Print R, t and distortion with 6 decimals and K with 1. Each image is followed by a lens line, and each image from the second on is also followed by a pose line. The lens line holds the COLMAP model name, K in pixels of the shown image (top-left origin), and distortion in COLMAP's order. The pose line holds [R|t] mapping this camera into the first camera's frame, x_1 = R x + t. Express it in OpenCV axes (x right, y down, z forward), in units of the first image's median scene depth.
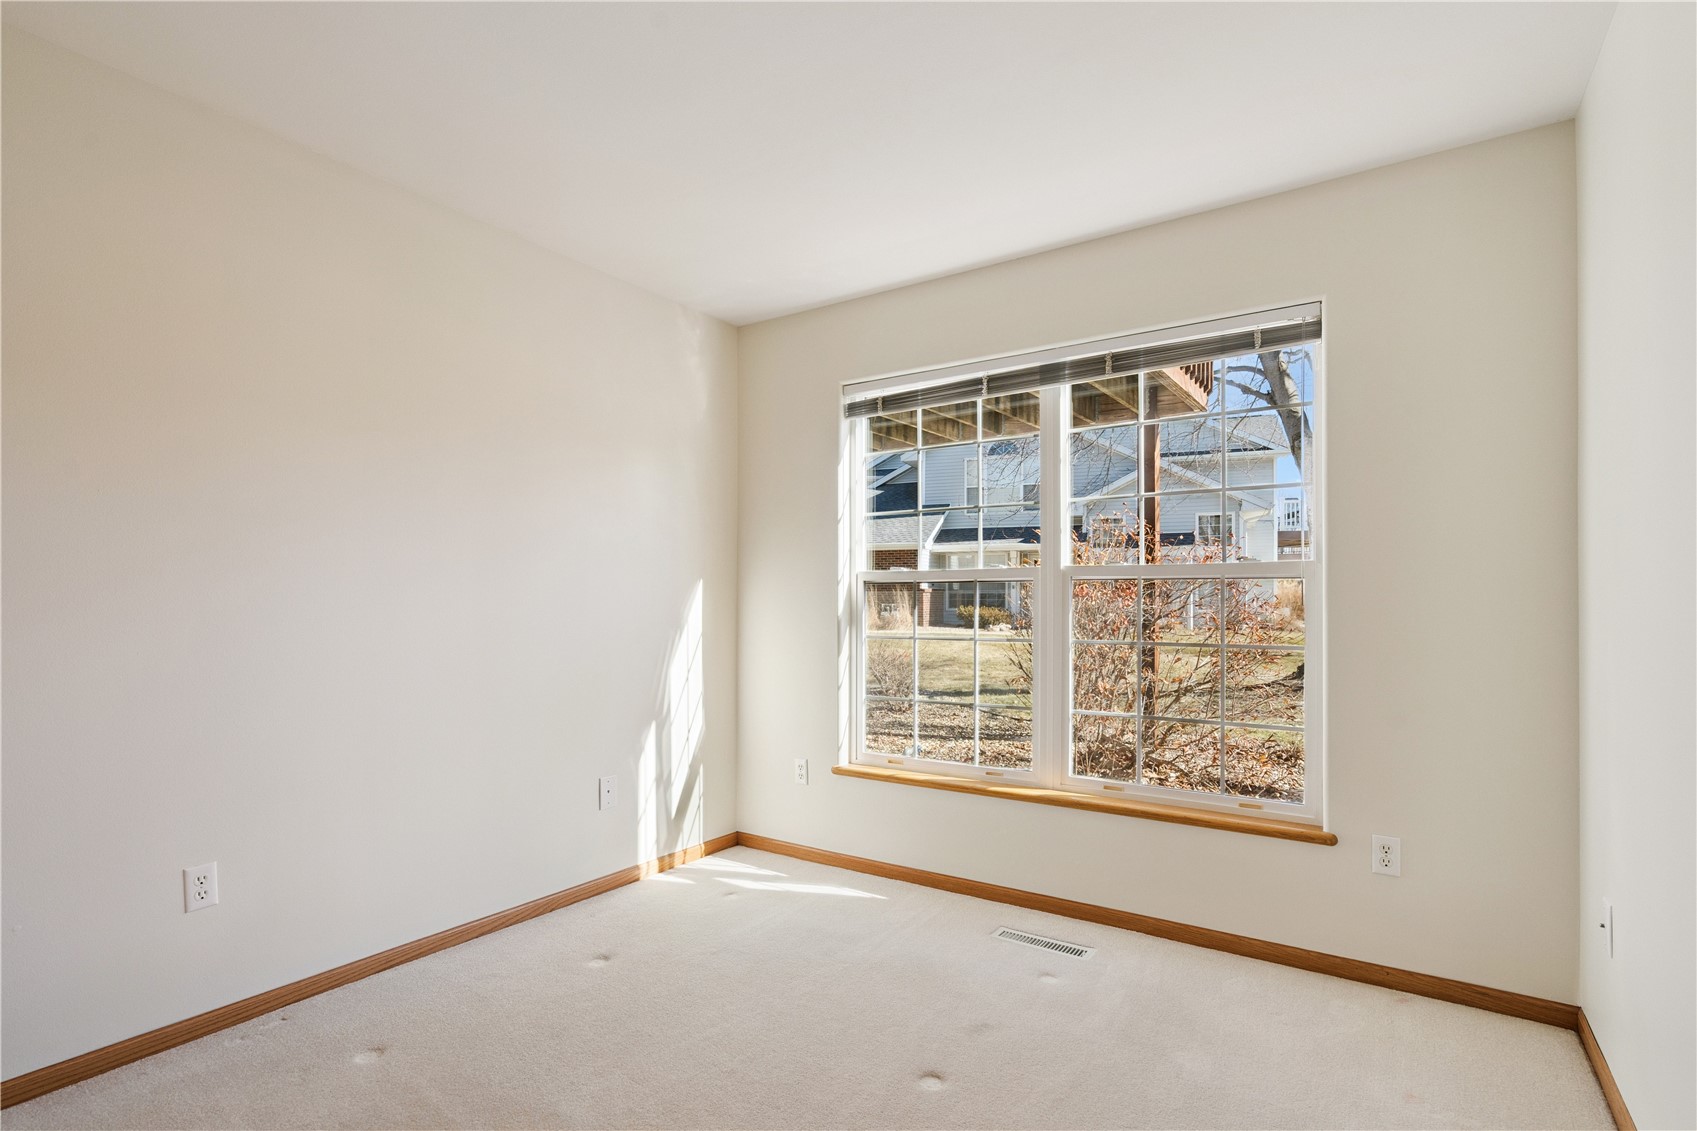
lens RADIAL K [[819.4, 0, 854.4], [0, 819.4, 575.8], [0, 0, 1]] dist [-0.008012, 0.000926]
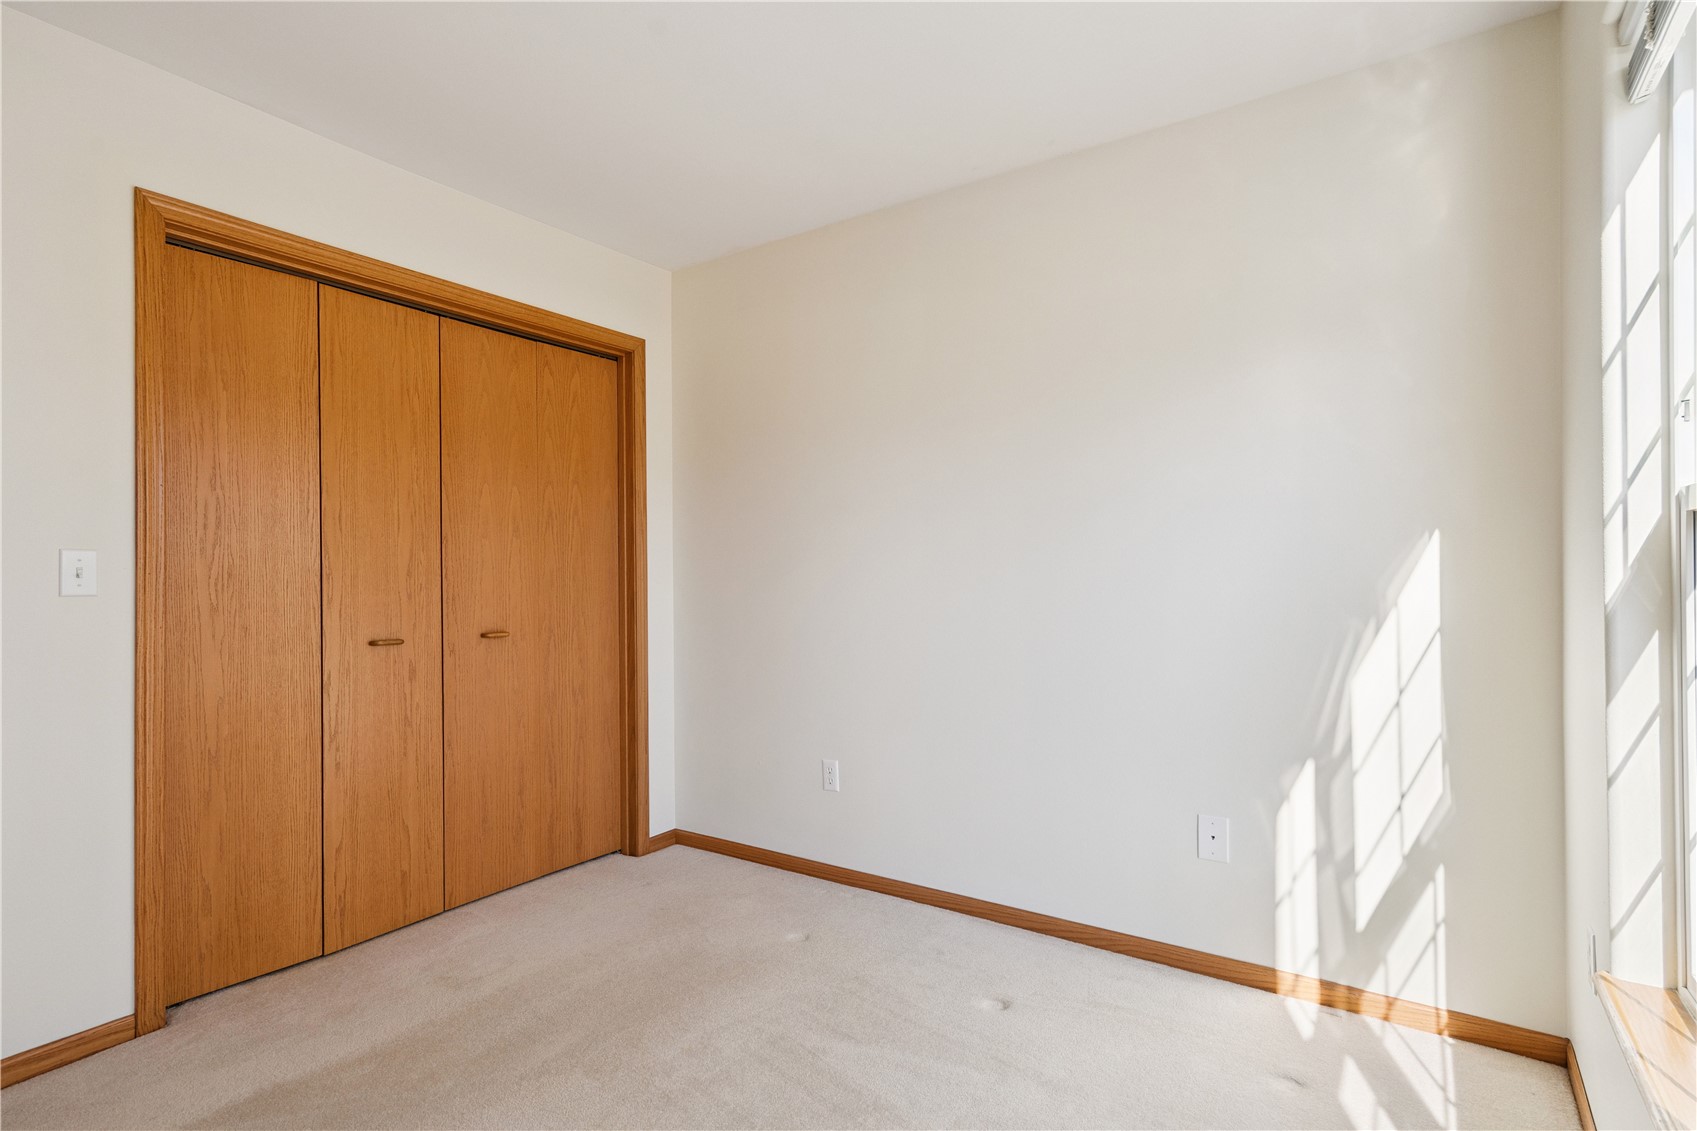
lens RADIAL K [[819.4, 0, 851.5], [0, 819.4, 567.6], [0, 0, 1]] dist [-0.008012, 0.000926]
pose [[-0.012645, -0.020057, -0.999719, 0.392971], [0.035303, 0.999167, -0.020492, 0.029292], [0.999297, -0.035552, -0.011926, 0.654584]]
